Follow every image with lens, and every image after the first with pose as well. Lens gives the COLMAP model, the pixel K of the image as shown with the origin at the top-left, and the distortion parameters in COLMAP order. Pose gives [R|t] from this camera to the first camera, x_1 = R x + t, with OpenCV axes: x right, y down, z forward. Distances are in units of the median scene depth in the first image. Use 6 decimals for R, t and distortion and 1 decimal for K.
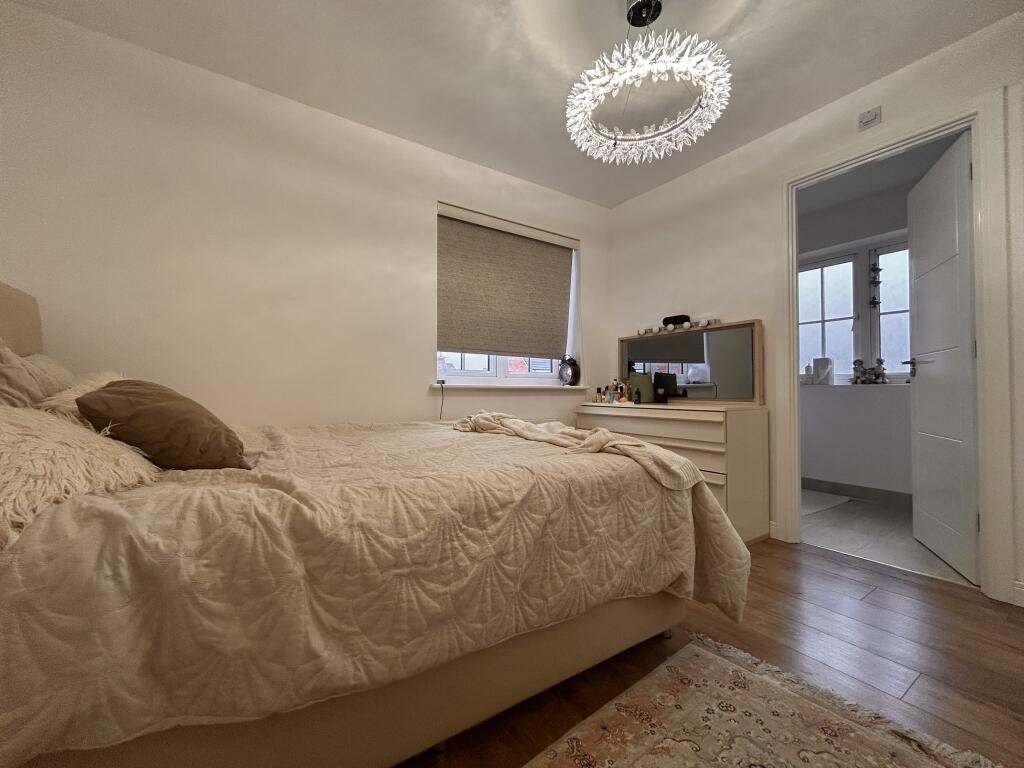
lens RADIAL K [[412.3, 0, 514.0], [0, 412.3, 389.1], [0, 0, 1]] dist [0.001487, 0.000153]
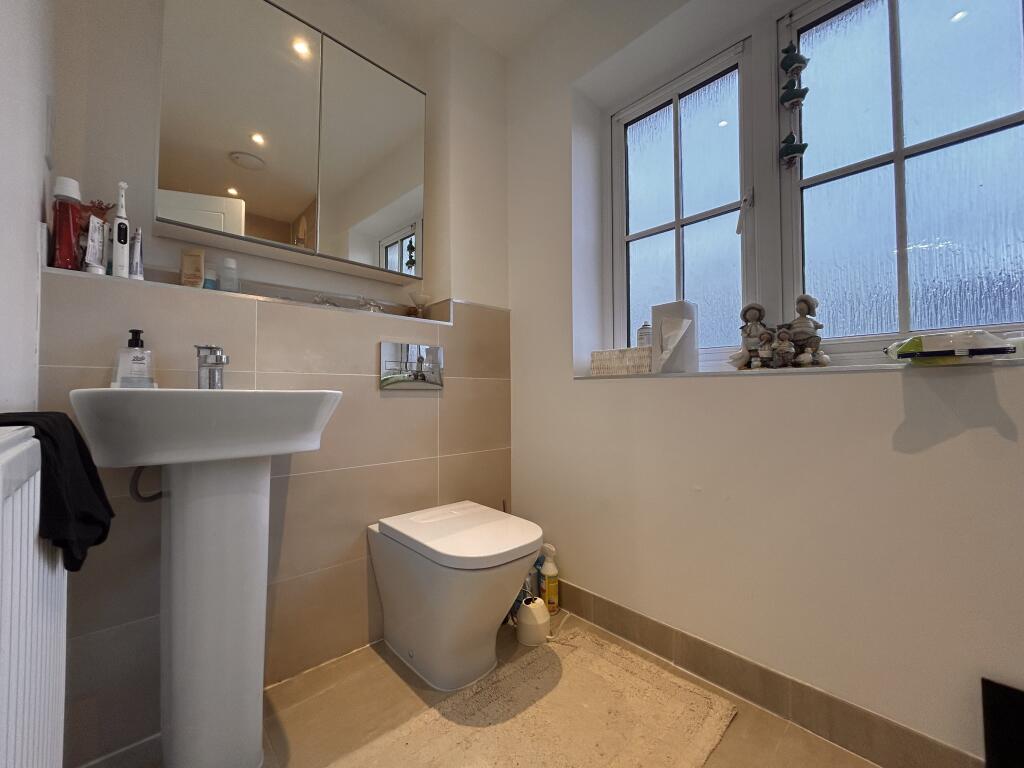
lens RADIAL K [[412.3, 0, 509.6], [0, 412.3, 381.5], [0, 0, 1]] dist [0.001487, 0.000153]
pose [[0.986194, 0.005137, 0.165516, 0.550077], [-0.002739, 0.999888, -0.014710, 0.005983], [-0.165573, 0.014054, 0.986097, 0.663217]]
